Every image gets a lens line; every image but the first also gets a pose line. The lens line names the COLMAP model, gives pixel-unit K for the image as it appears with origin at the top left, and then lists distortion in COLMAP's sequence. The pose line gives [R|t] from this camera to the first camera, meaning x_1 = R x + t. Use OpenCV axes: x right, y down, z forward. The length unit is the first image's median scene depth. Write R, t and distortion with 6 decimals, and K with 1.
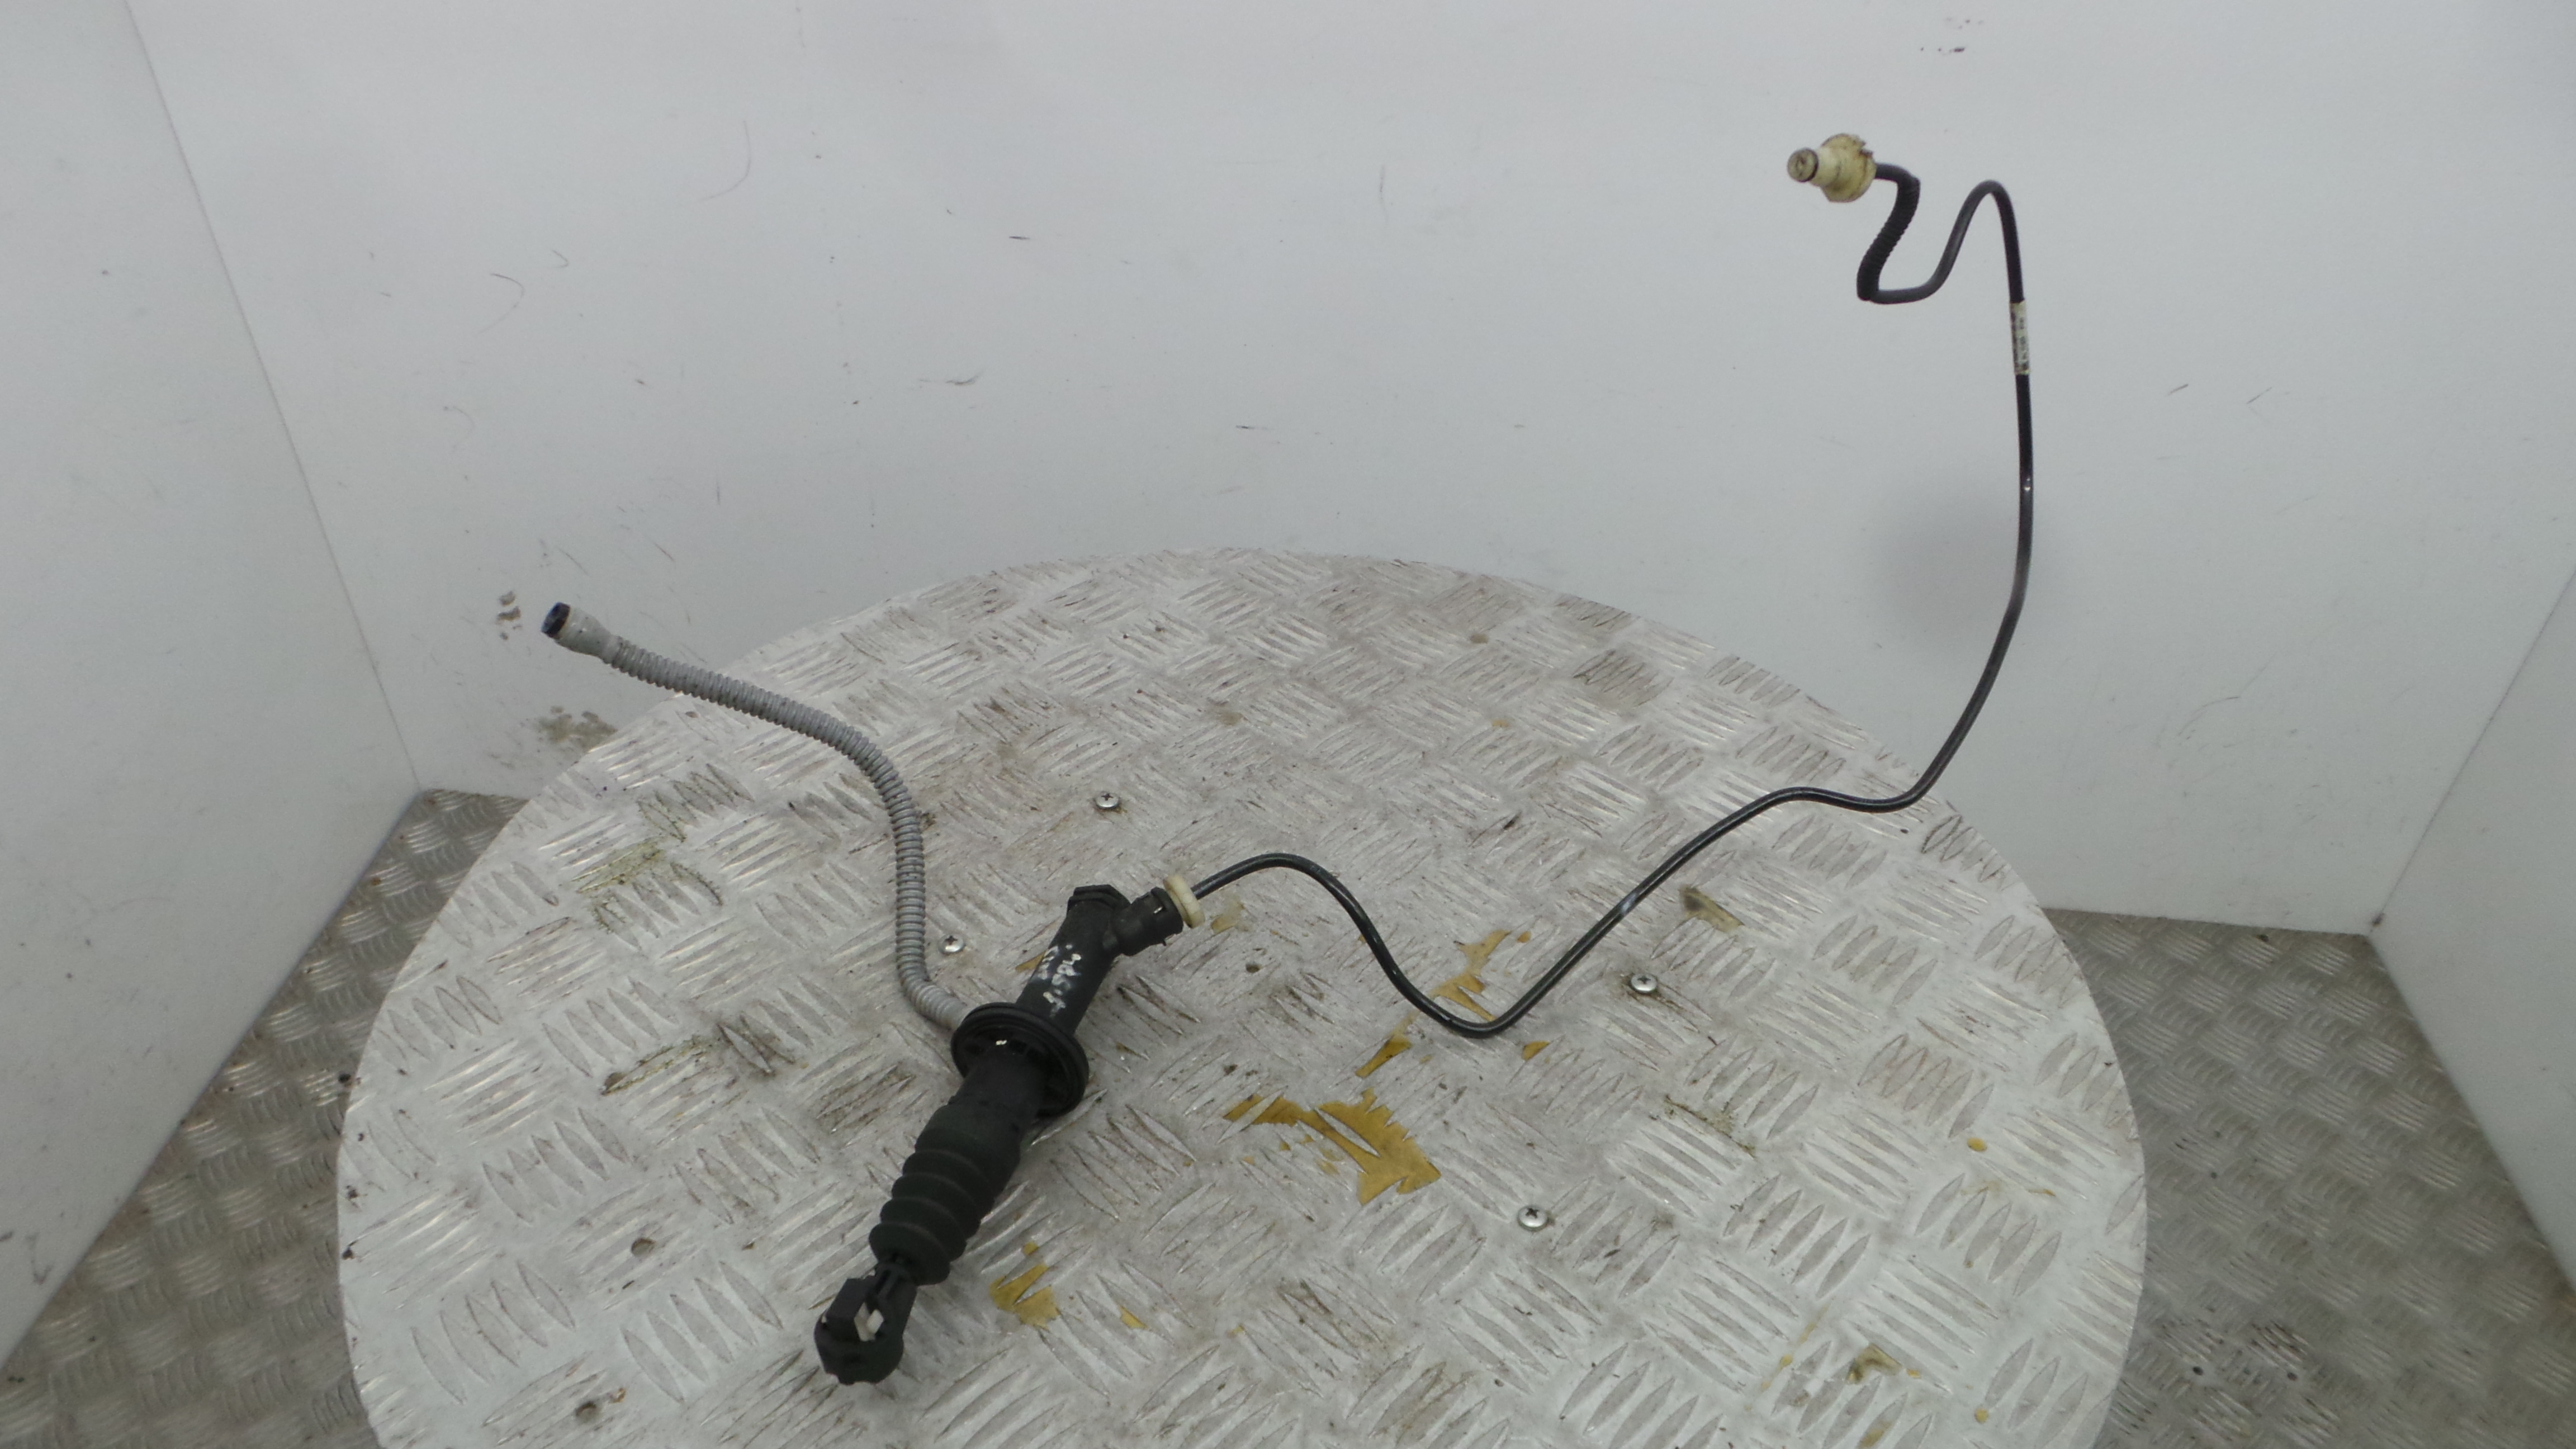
lens RADIAL K [[1800.0, 0, 1286.0], [0, 1800.0, 720.1], [0, 0, 1]] dist [0.005194, 0.003632]
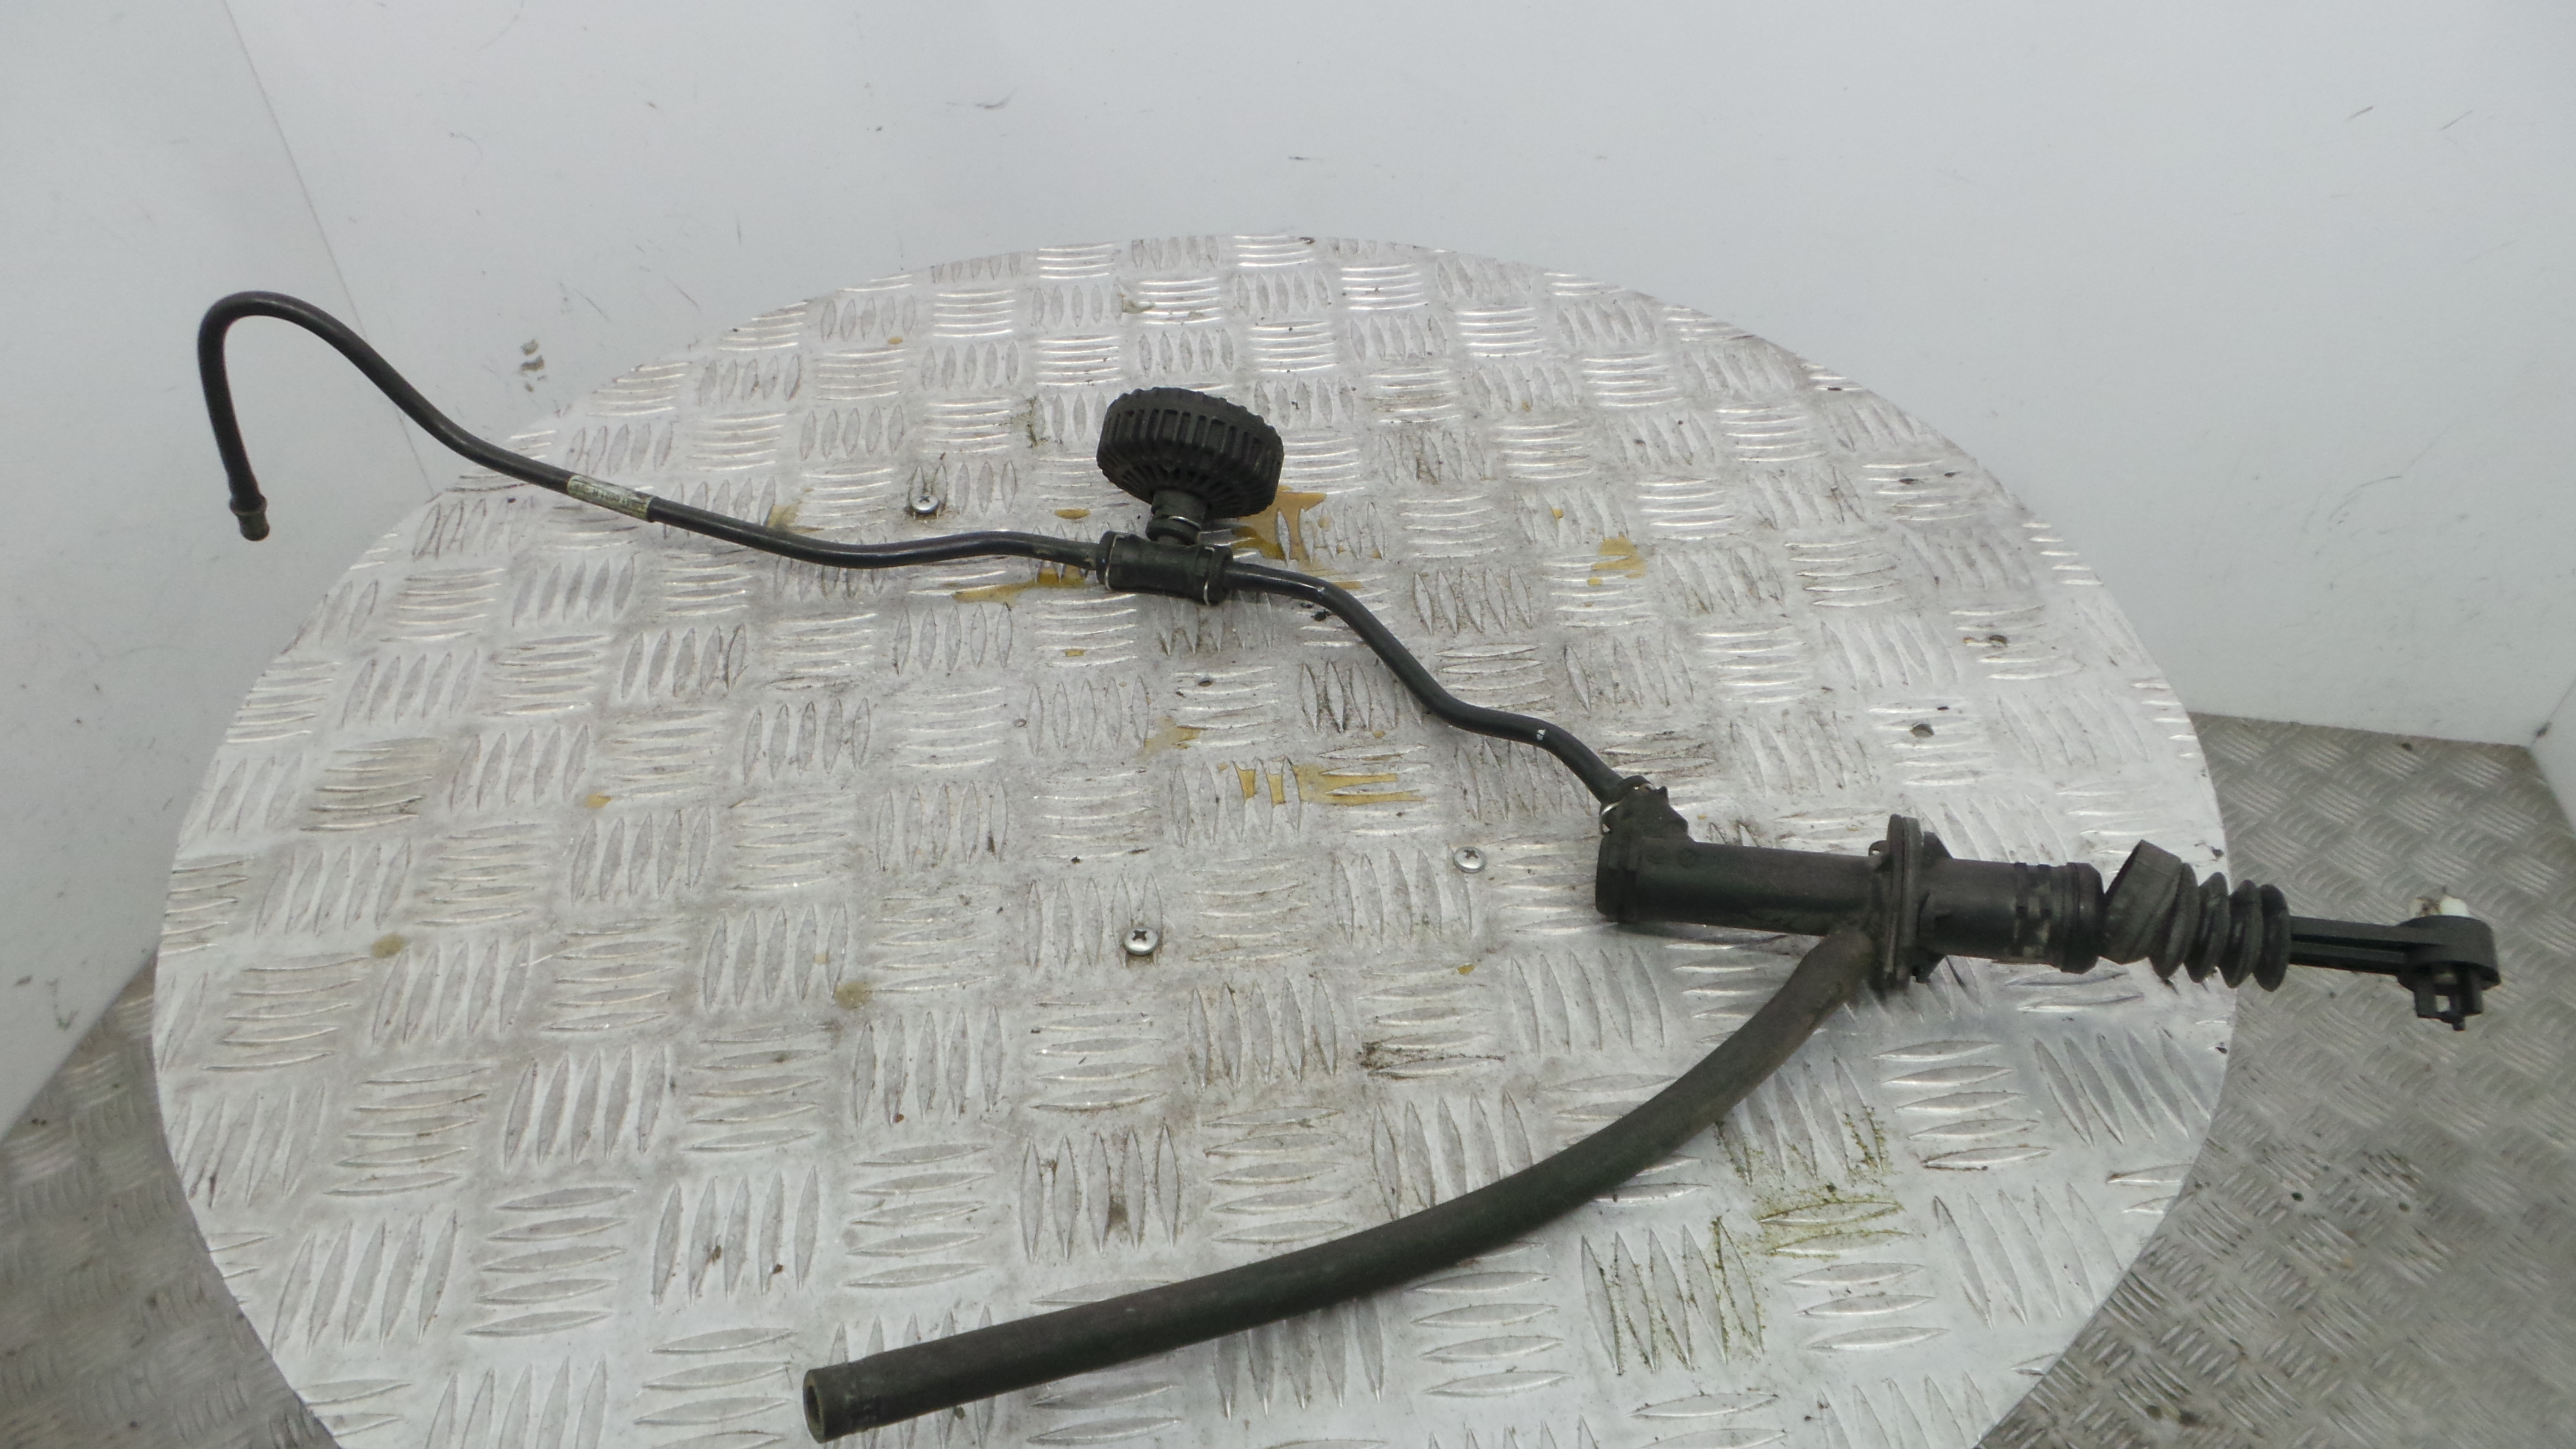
lens RADIAL K [[1787.0, 0, 1285.9], [0, 1787.0, 733.8], [0, 0, 1]] dist [0.006522, 0.006455]
pose [[-0.764422, -0.446263, 0.465304, -0.462288], [0.374676, 0.279834, 0.883918, -0.606789], [-0.524668, 0.850025, -0.046708, 1.036270]]
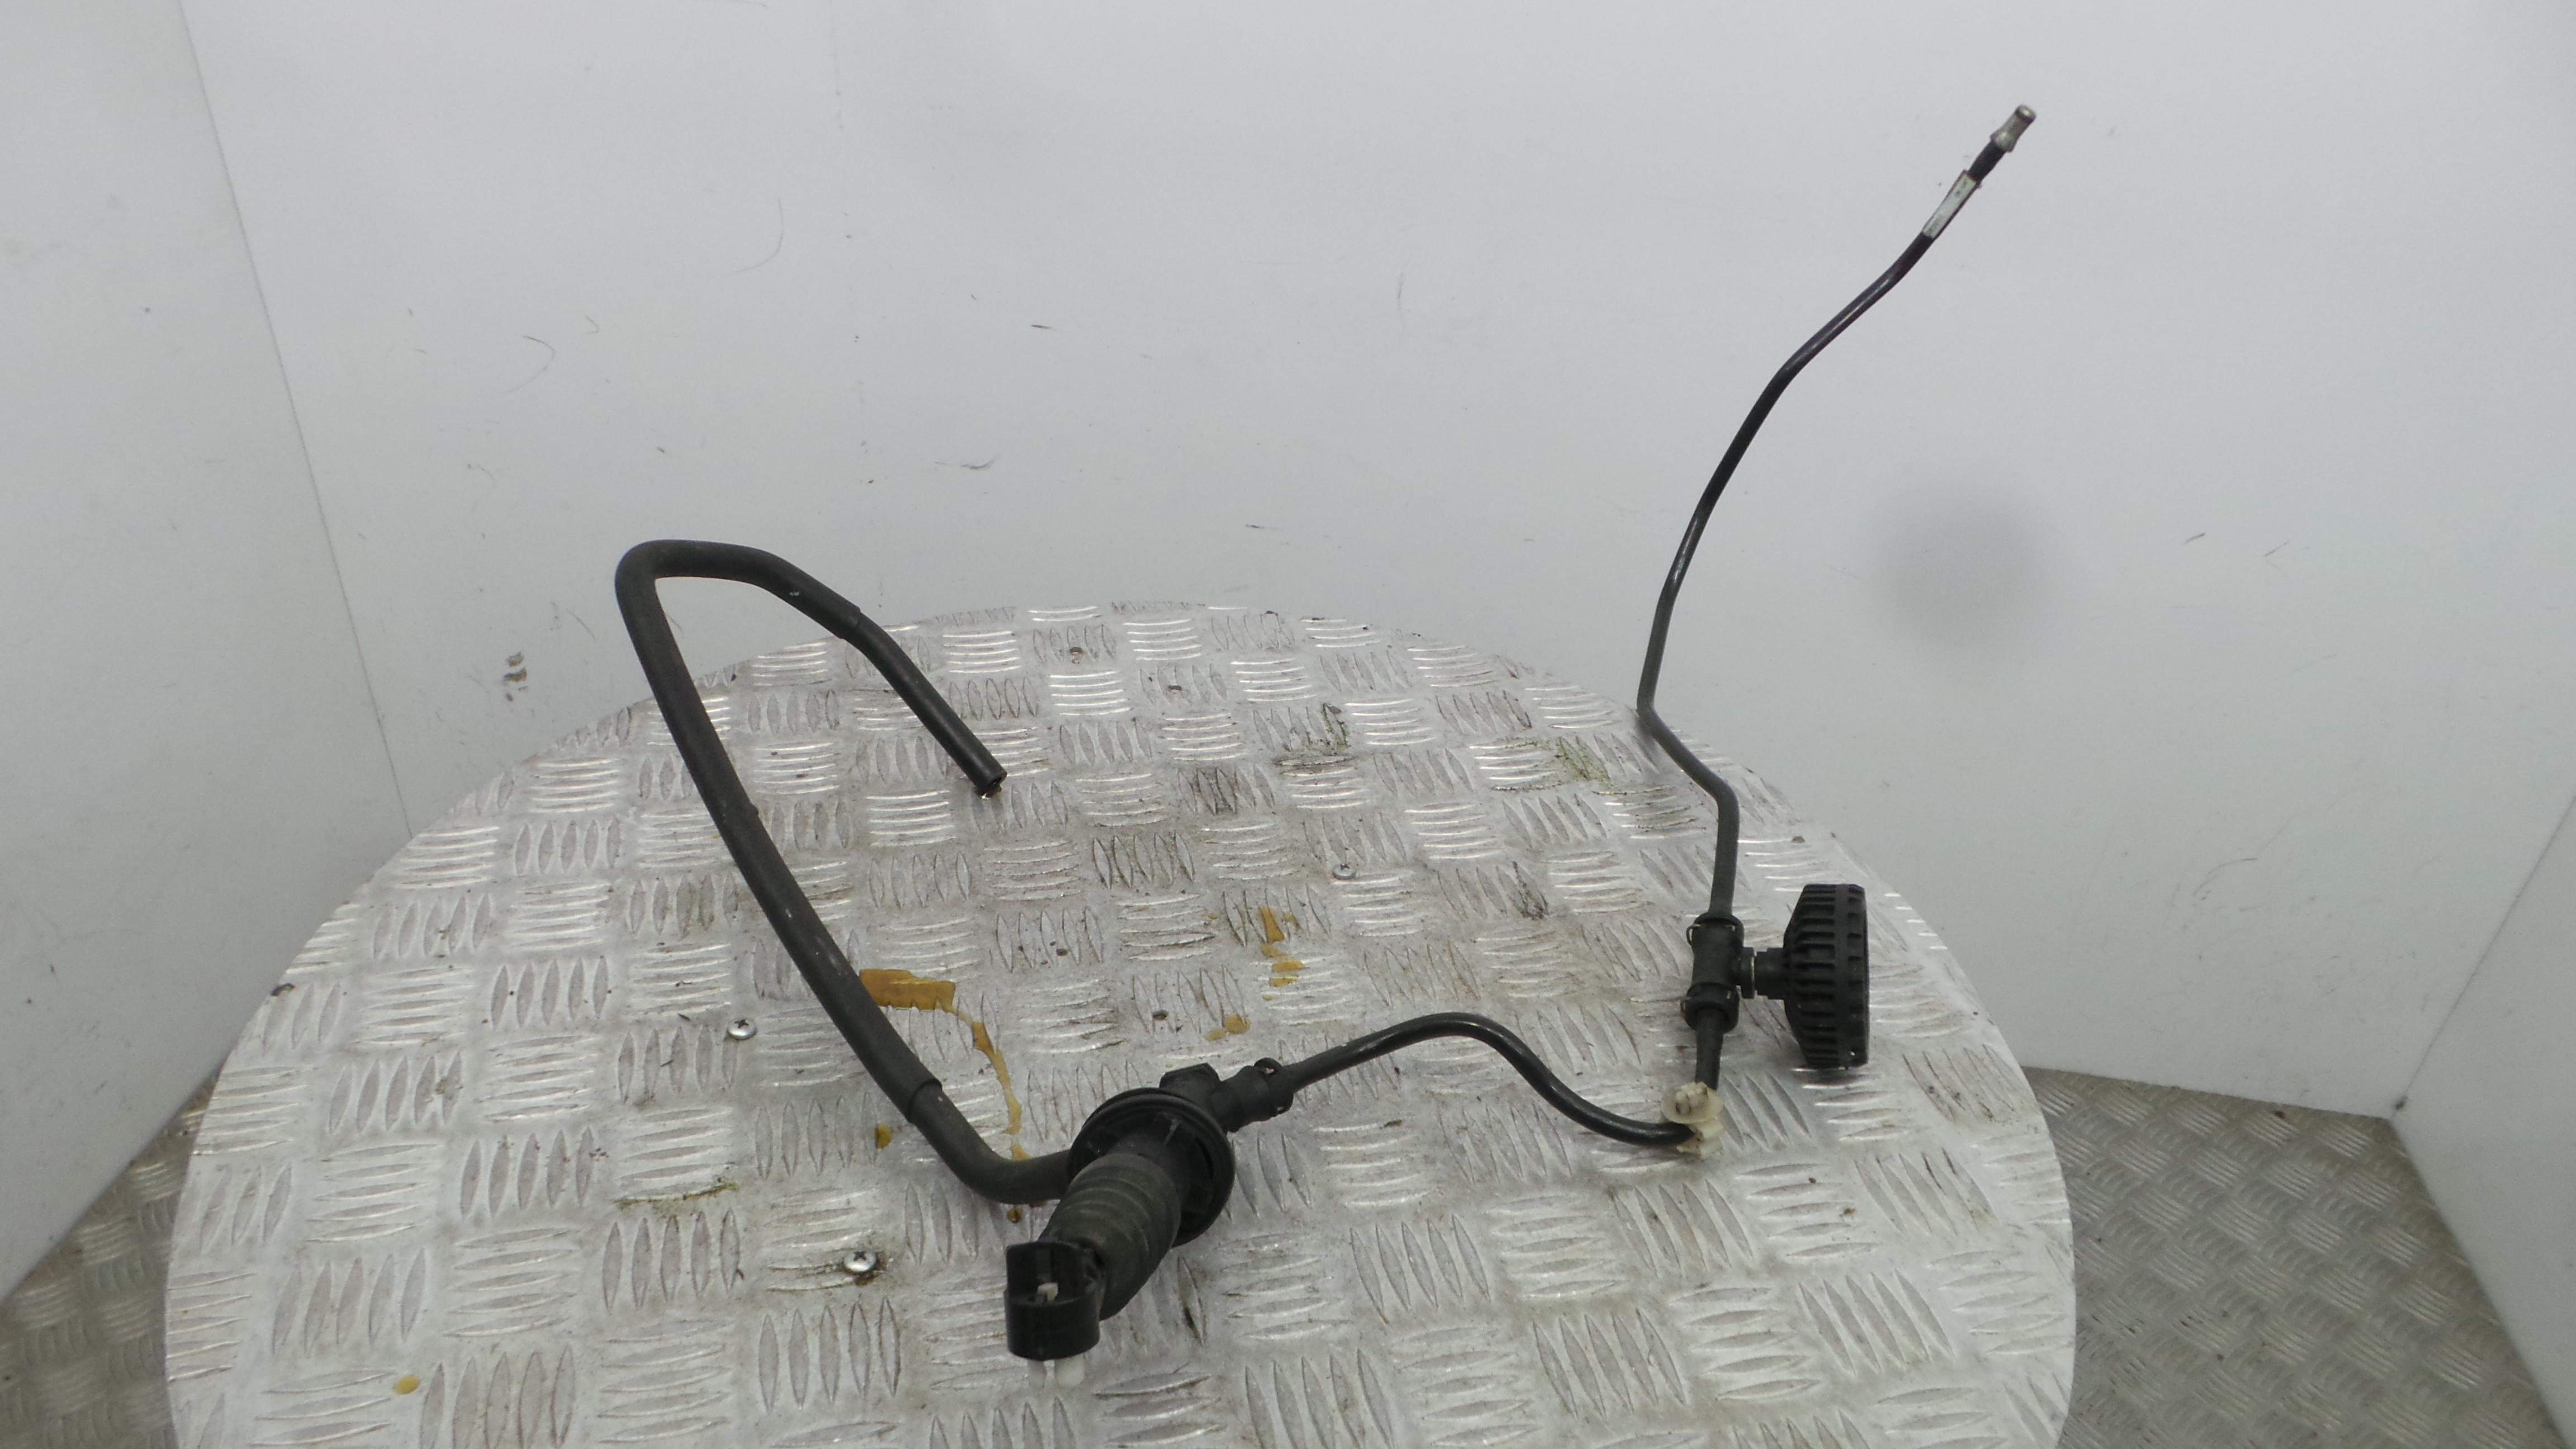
lens RADIAL K [[1787.0, 0, 1285.9], [0, 1787.0, 733.8], [0, 0, 1]] dist [0.006522, 0.006455]
pose [[-0.532254, 0.409598, -0.740902, 0.590574], [-0.553935, 0.493320, 0.670665, -0.613626], [0.640204, 0.767375, -0.035681, 0.957006]]
